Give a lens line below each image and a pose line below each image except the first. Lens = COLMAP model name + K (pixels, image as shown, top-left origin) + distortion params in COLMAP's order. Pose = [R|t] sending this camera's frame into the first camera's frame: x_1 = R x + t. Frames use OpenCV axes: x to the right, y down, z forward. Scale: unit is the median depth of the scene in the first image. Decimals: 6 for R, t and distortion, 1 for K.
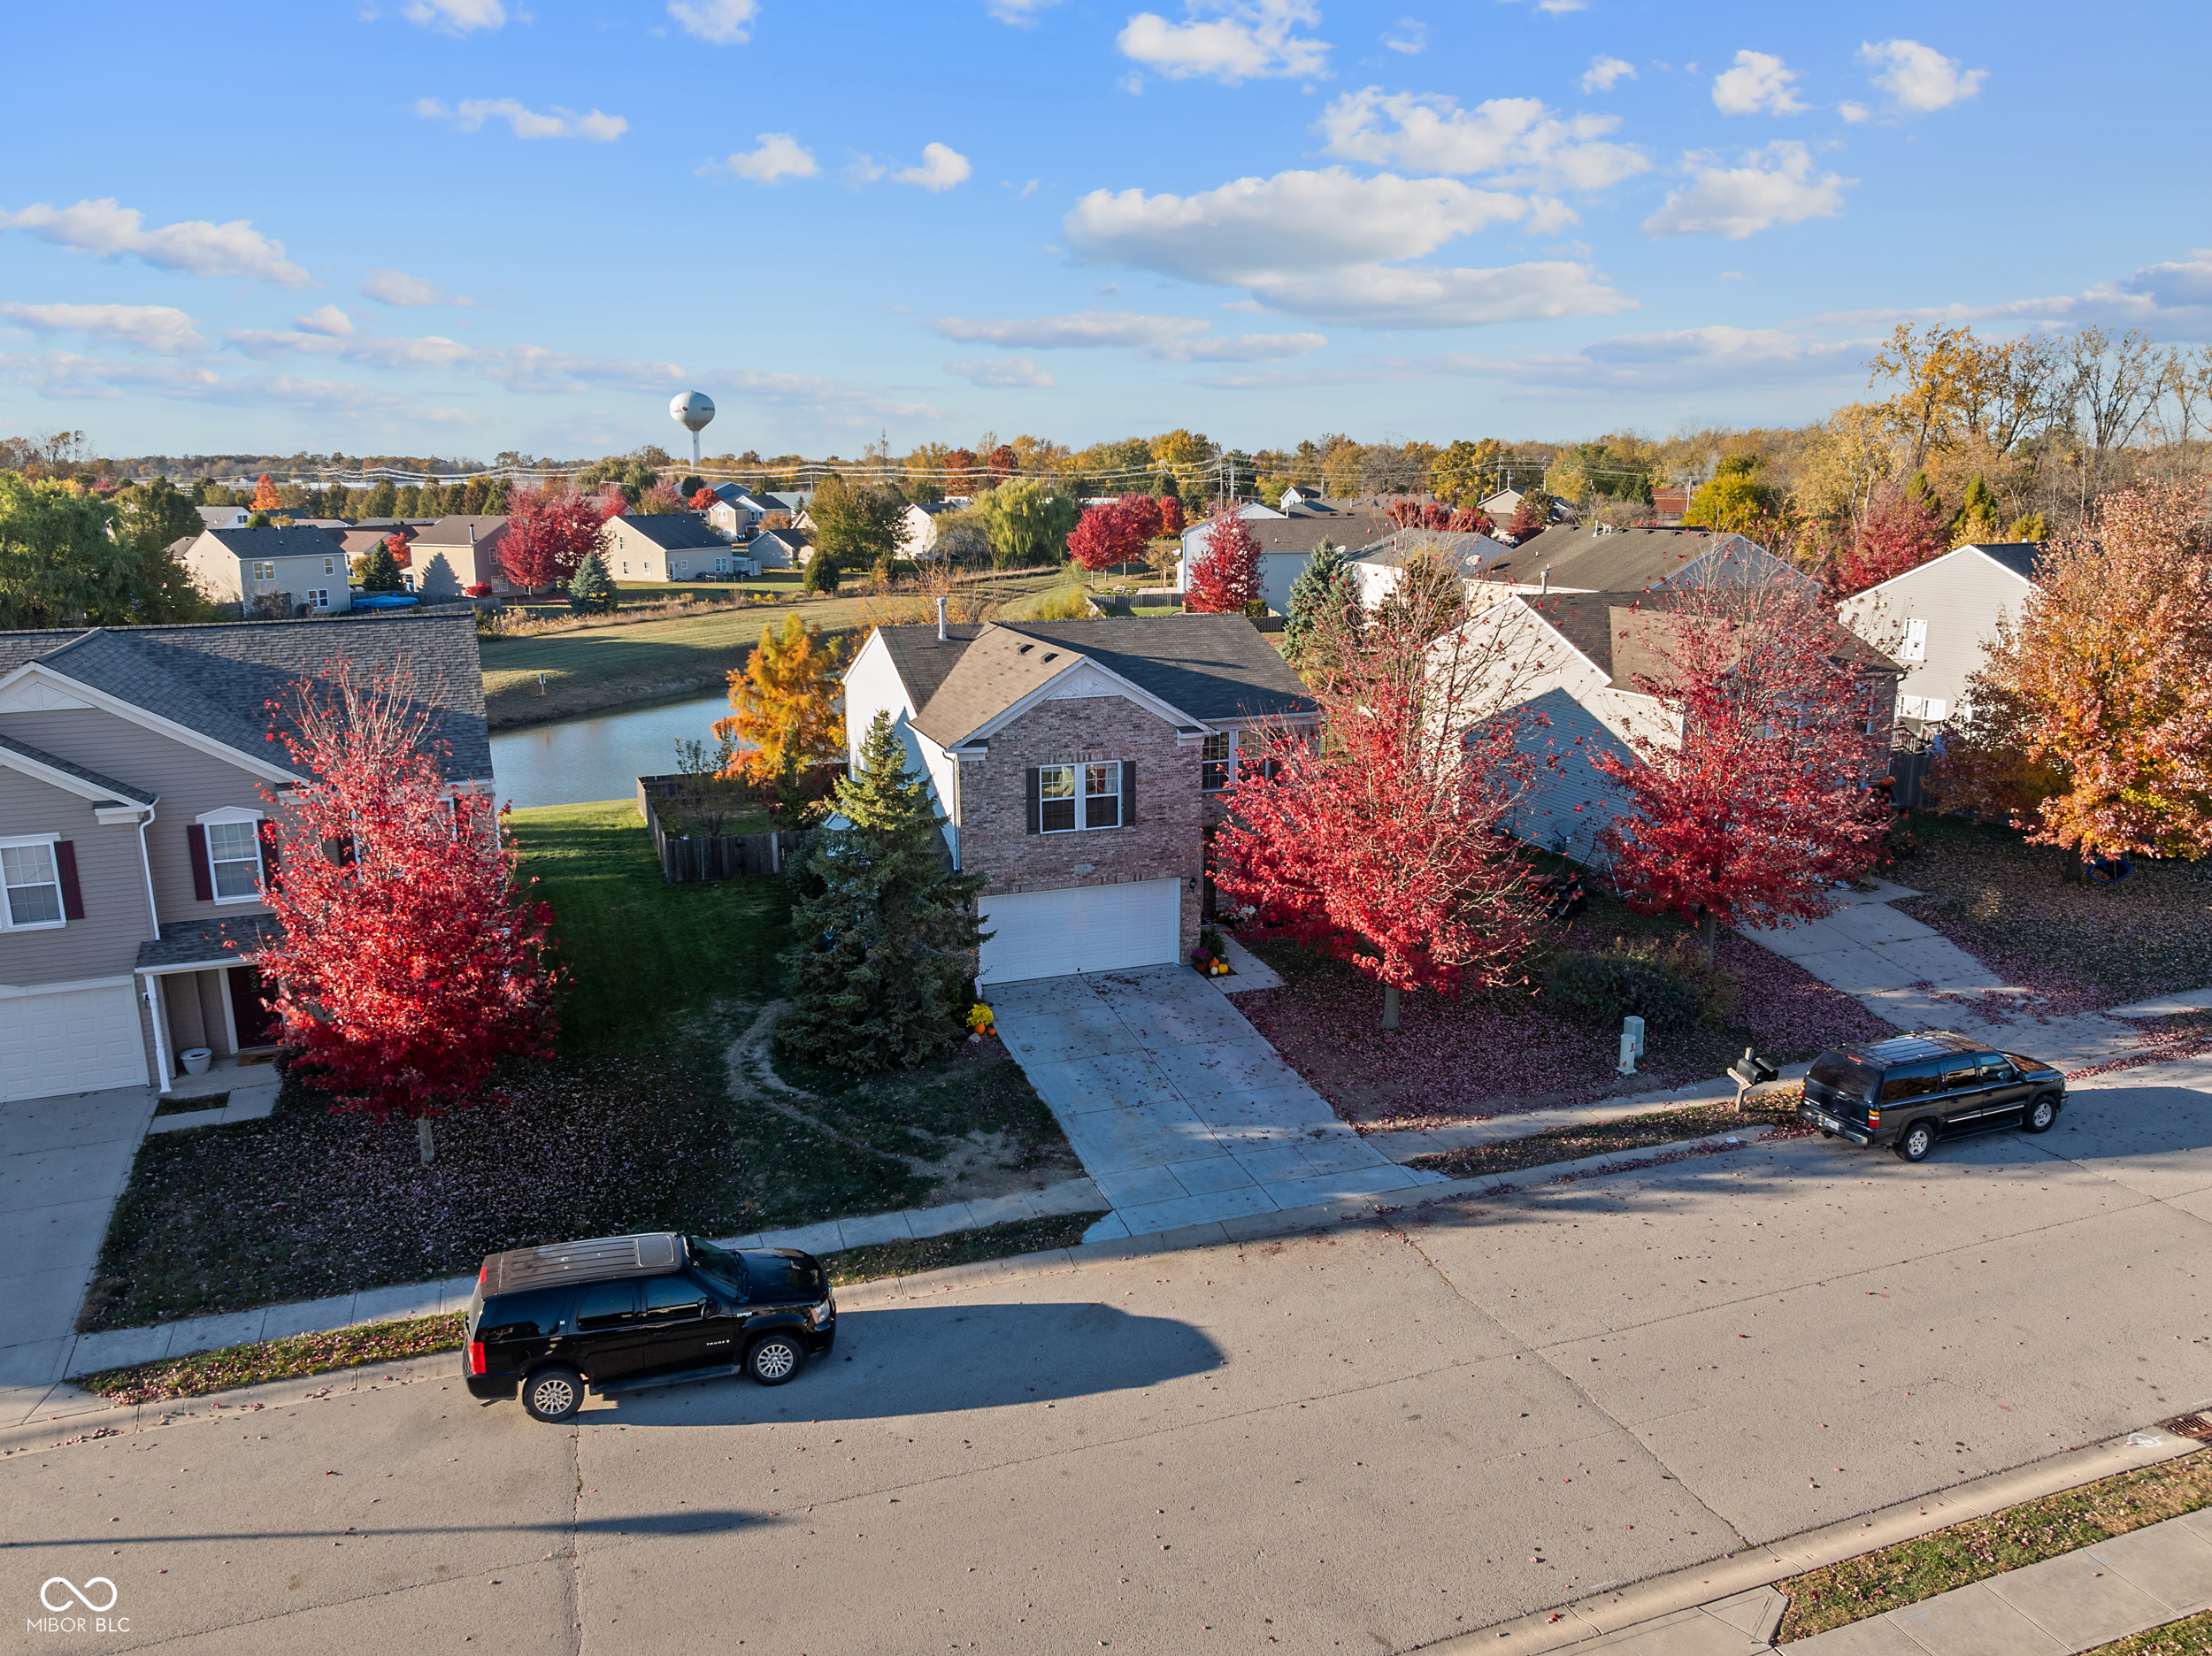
lens RADIAL K [[1543.1, 0, 1106.0], [0, 1543.1, 828.0], [0, 0, 1]] dist [-0.041801, -0.001597]
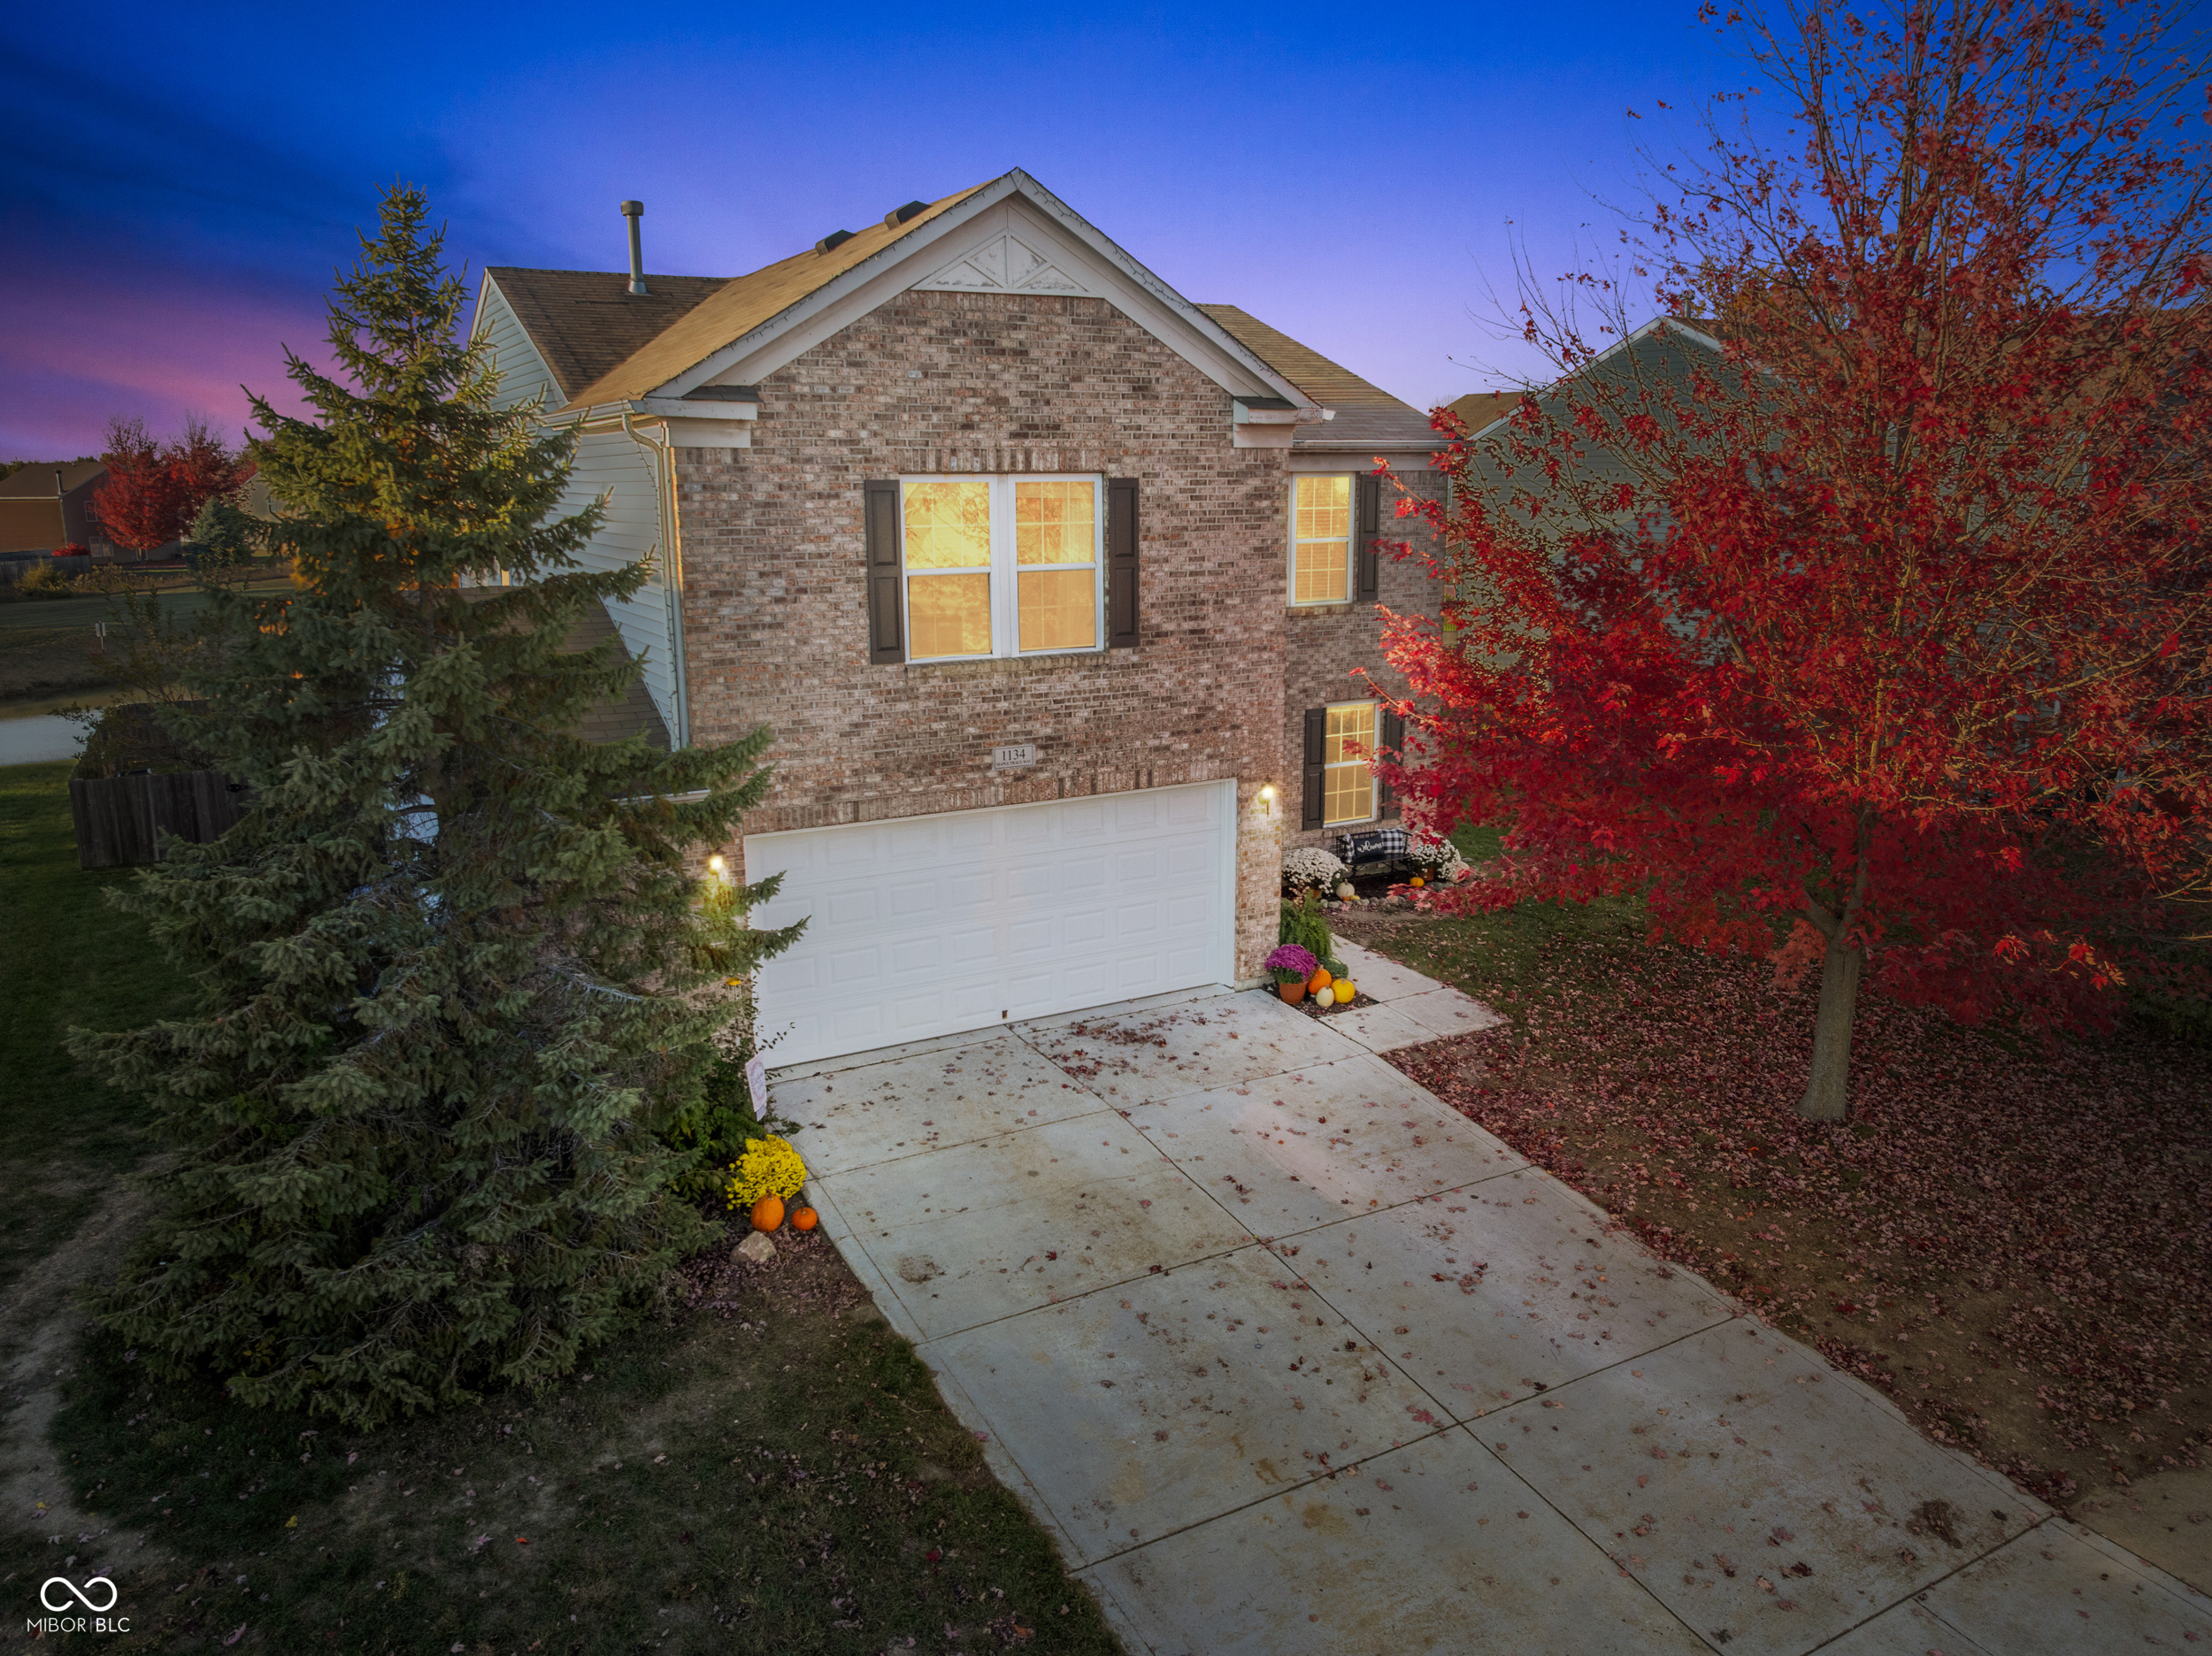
lens RADIAL K [[1543.1, 0, 1106.0], [0, 1543.1, 828.0], [0, 0, 1]] dist [-0.041801, -0.001597]
pose [[0.986371, -0.040056, 0.159586, -0.058990], [0.041387, 0.999131, -0.005023, 0.050676], [-0.159246, 0.011559, 0.987171, 0.653466]]
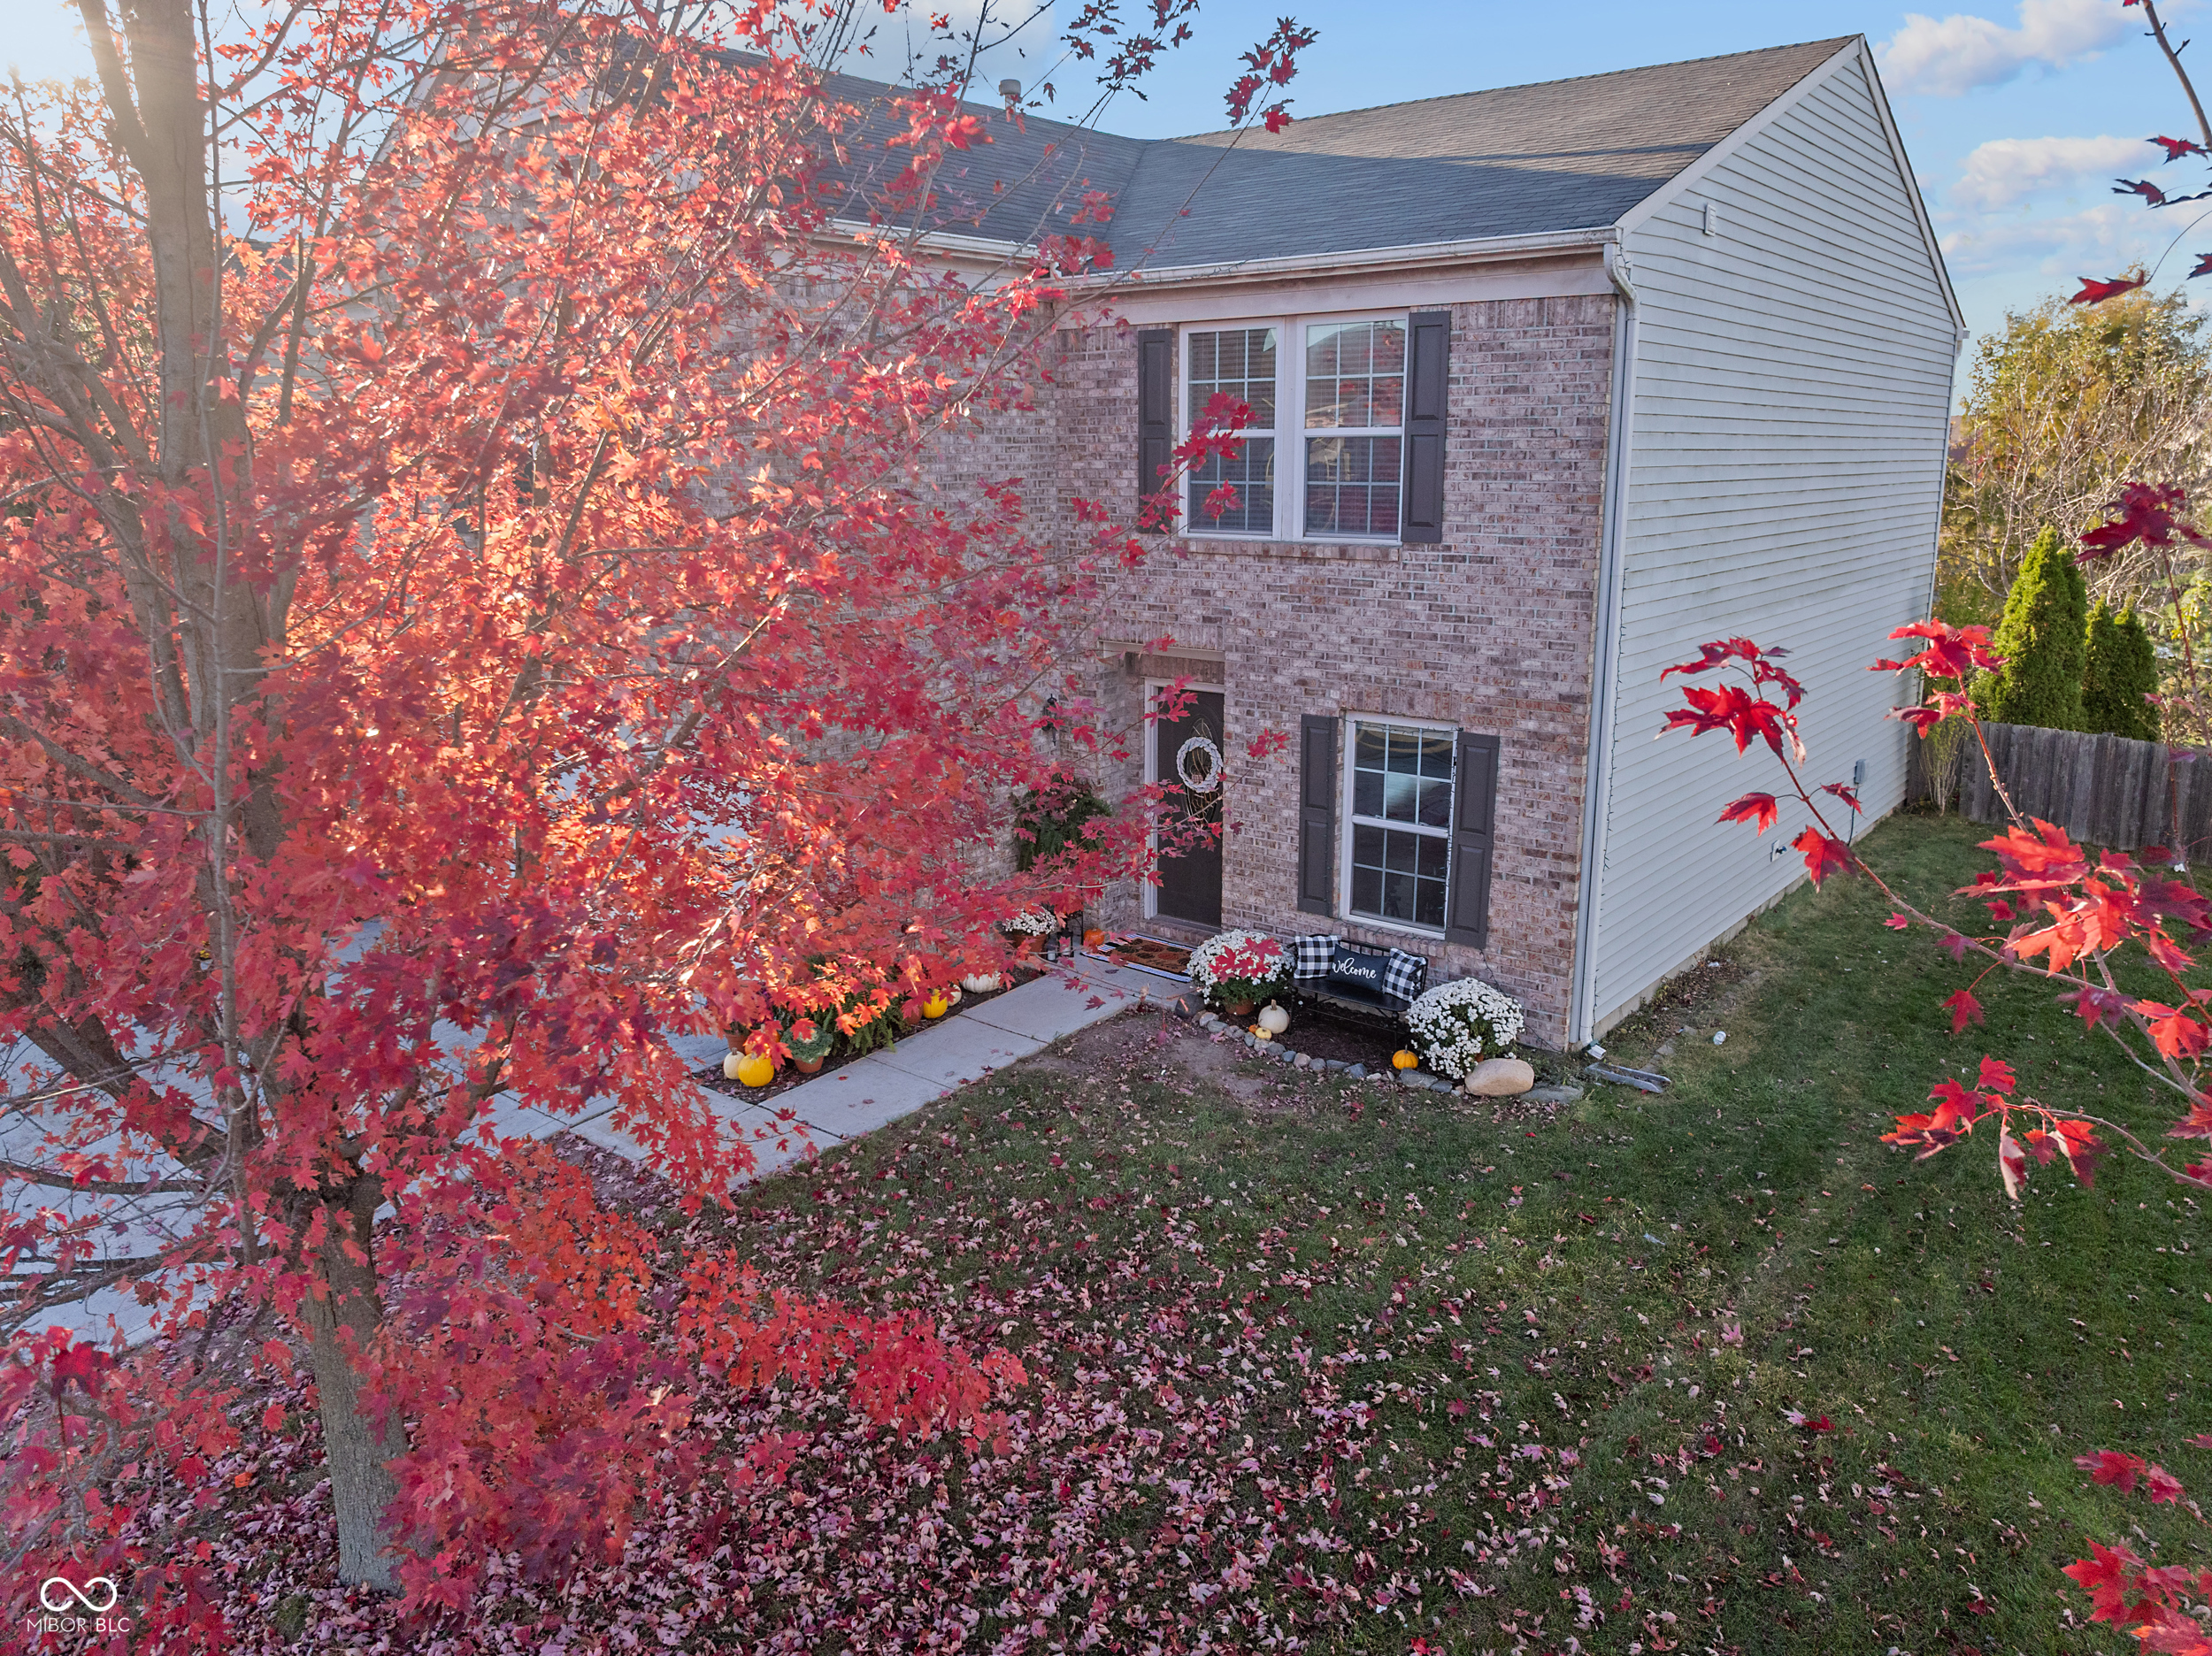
lens RADIAL K [[1543.1, 0, 1106.0], [0, 1543.1, 828.0], [0, 0, 1]] dist [-0.041801, -0.001597]
pose [[0.526211, 0.205549, -0.825137, 0.298616], [-0.185621, 0.974711, 0.124434, 0.006563], [0.829847, 0.087685, 0.551058, 0.922008]]
